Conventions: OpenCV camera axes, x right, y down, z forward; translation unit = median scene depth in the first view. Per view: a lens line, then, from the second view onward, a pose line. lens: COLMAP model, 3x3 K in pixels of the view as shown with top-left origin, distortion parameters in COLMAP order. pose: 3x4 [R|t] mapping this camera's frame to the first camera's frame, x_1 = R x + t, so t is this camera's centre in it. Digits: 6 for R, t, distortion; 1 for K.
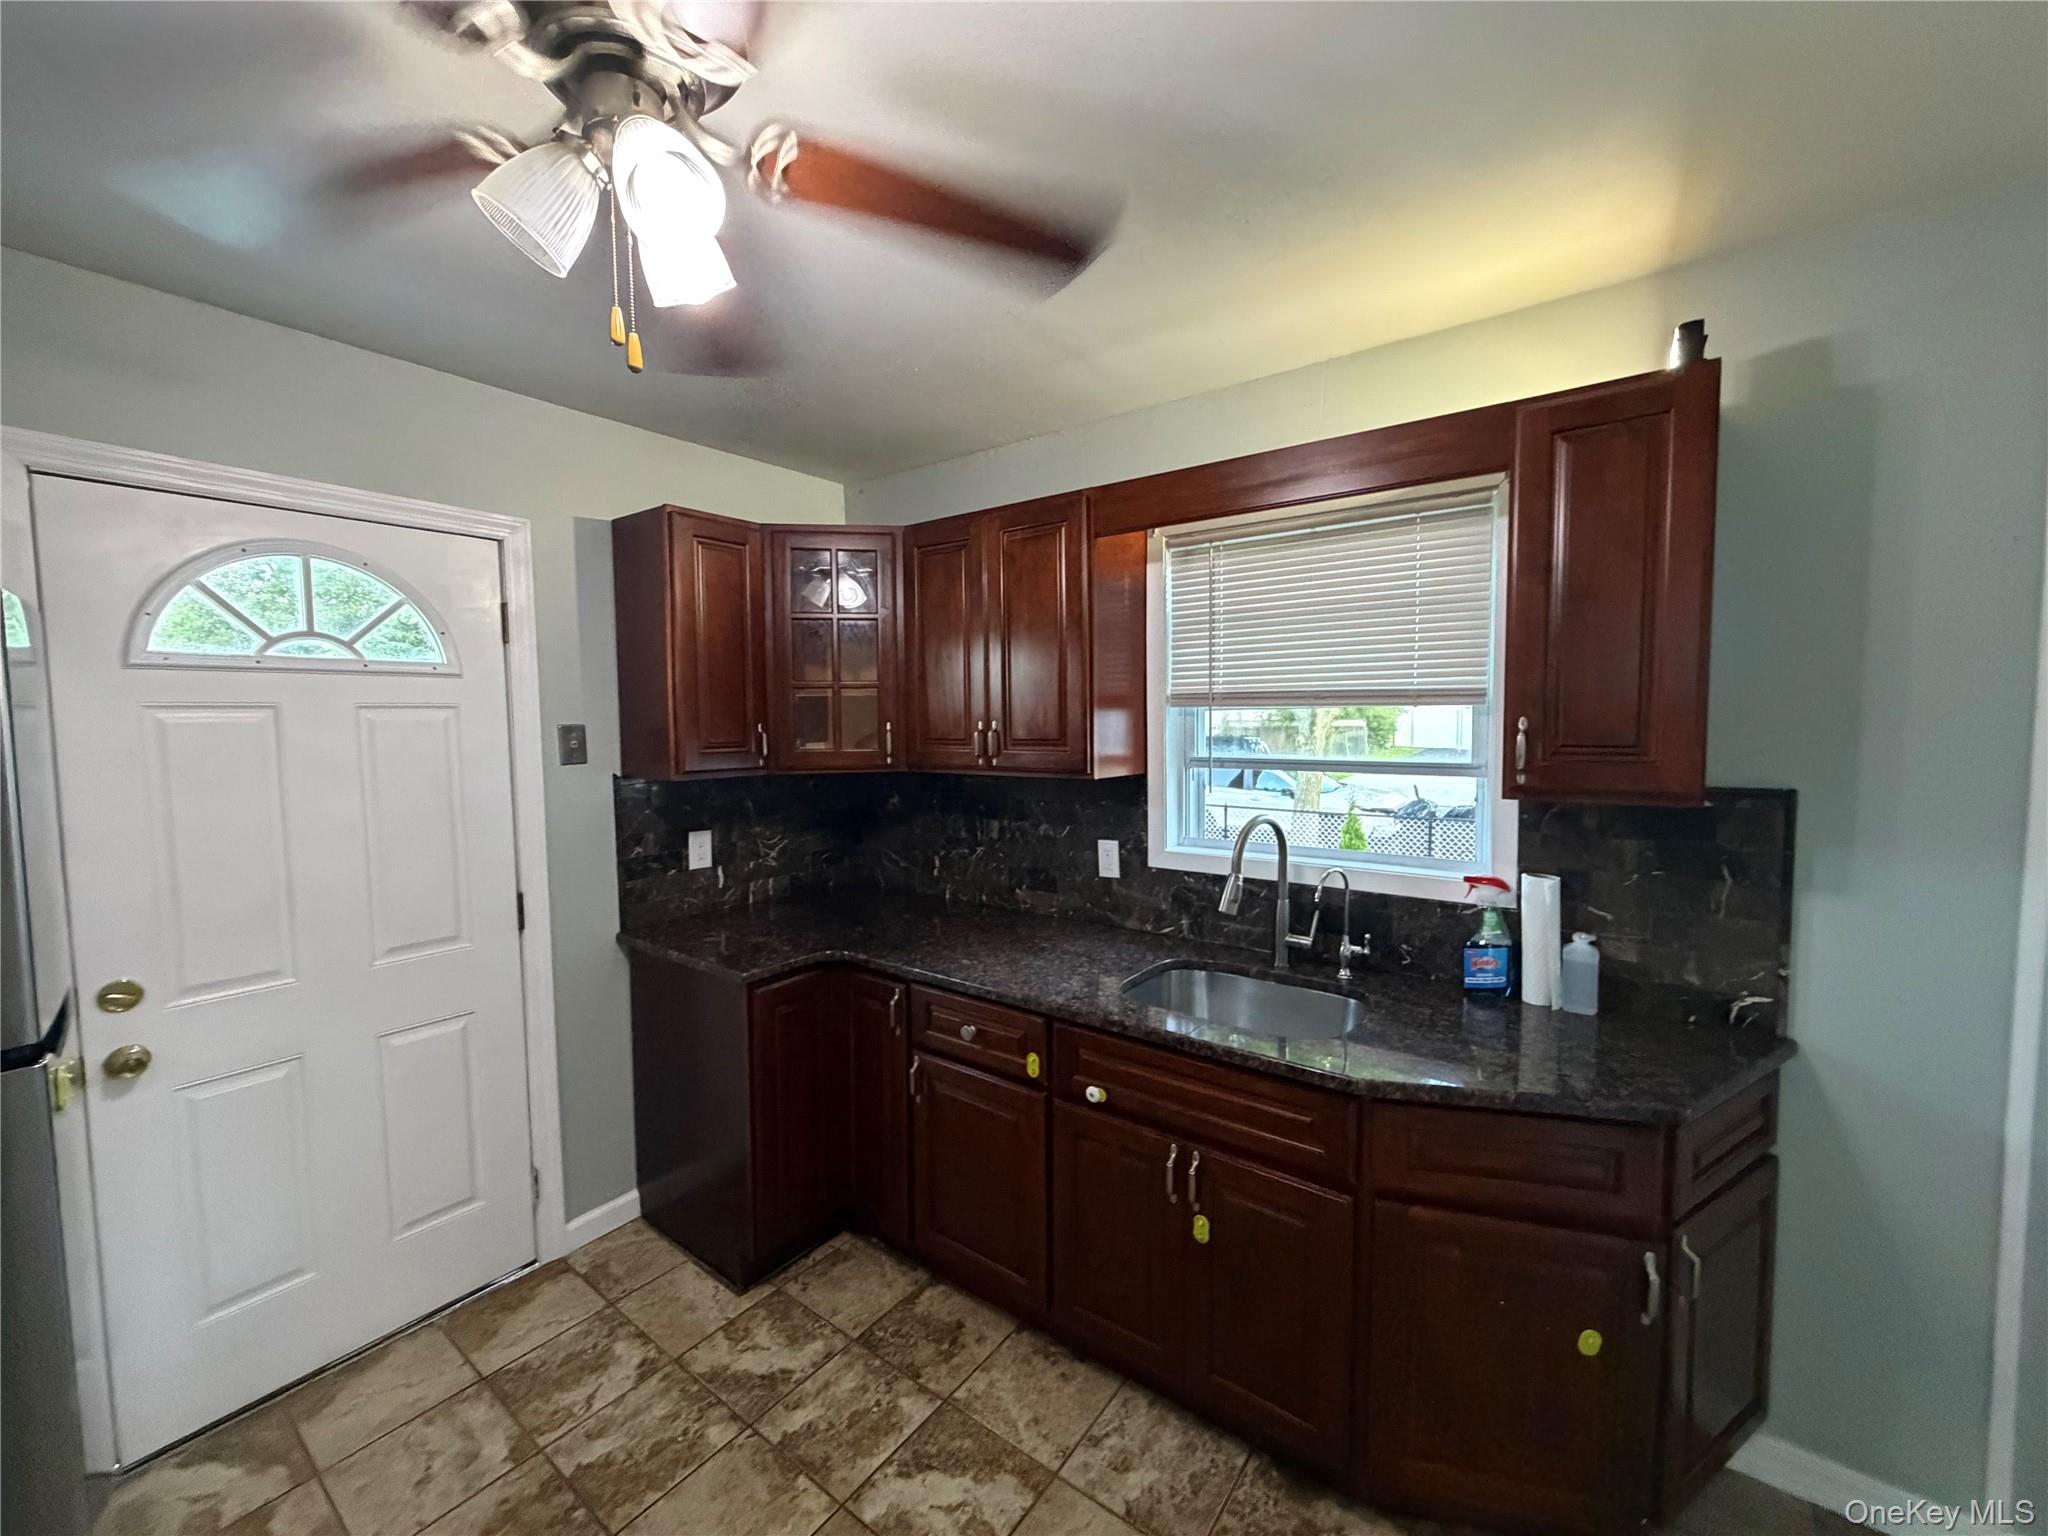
lens RADIAL K [[800.0, 0, 1024.0], [0, 800.0, 768.0], [0, 0, 1]] dist [-0.000414, 0.000299]
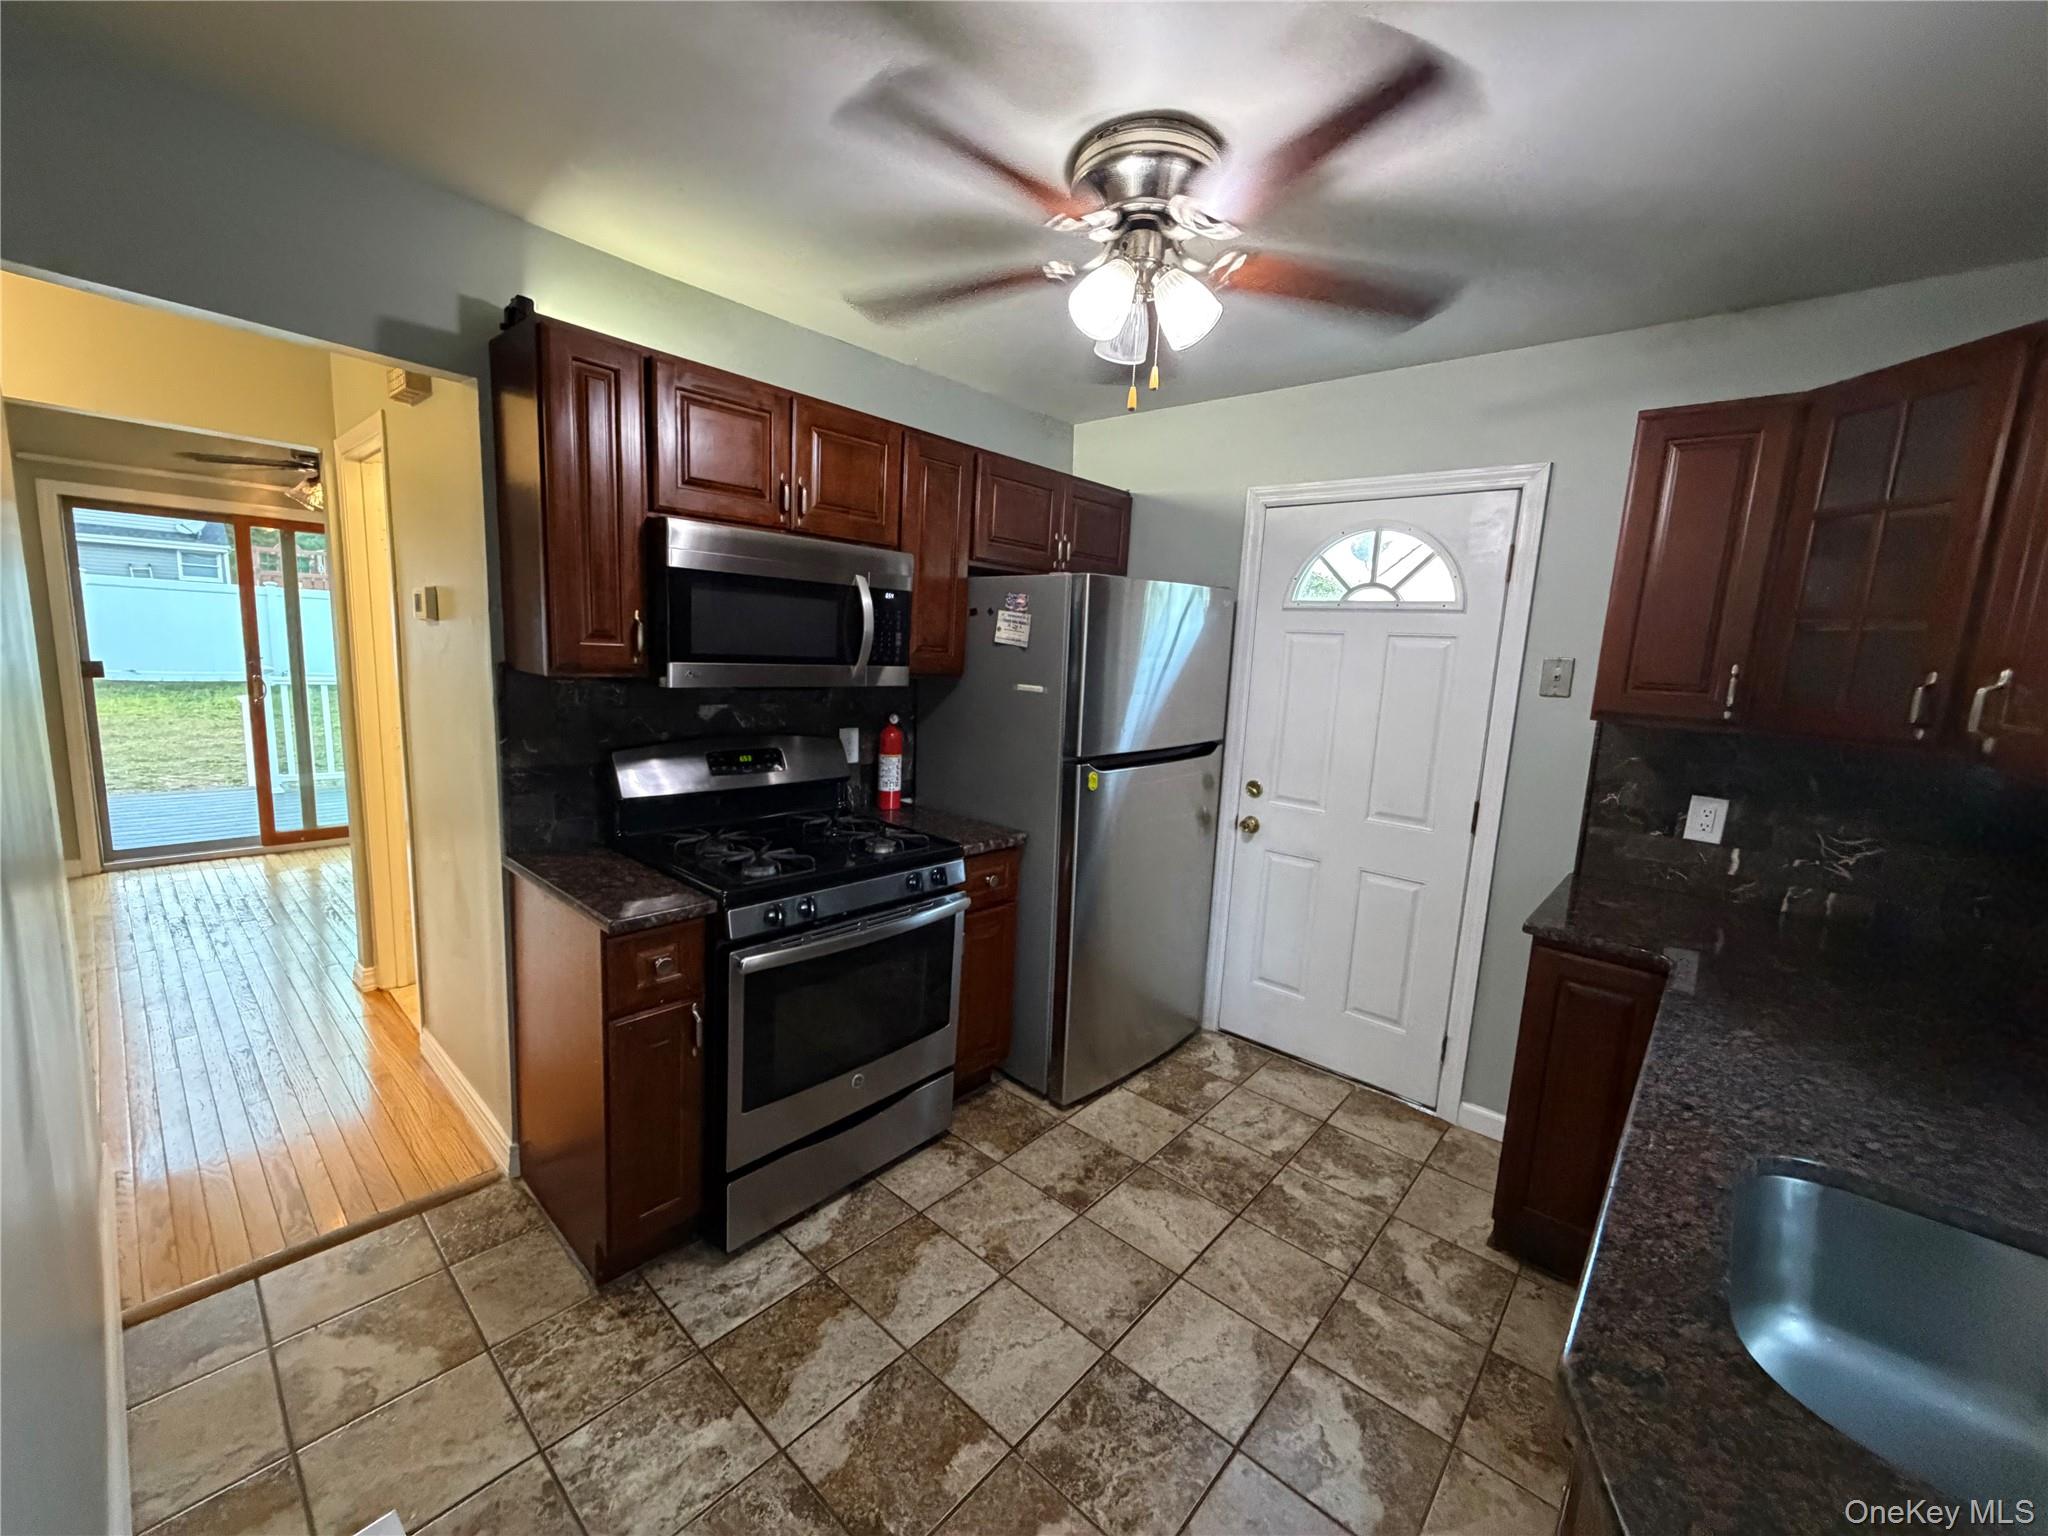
lens RADIAL K [[800.0, 0, 1024.0], [0, 800.0, 768.0], [0, 0, 1]] dist [-0.000414, 0.000299]
pose [[-0.062068, 0.159965, -0.985169, 0.610749], [-0.114335, 0.979435, 0.166238, -0.009138], [0.991501, 0.122957, -0.042502, 0.455628]]
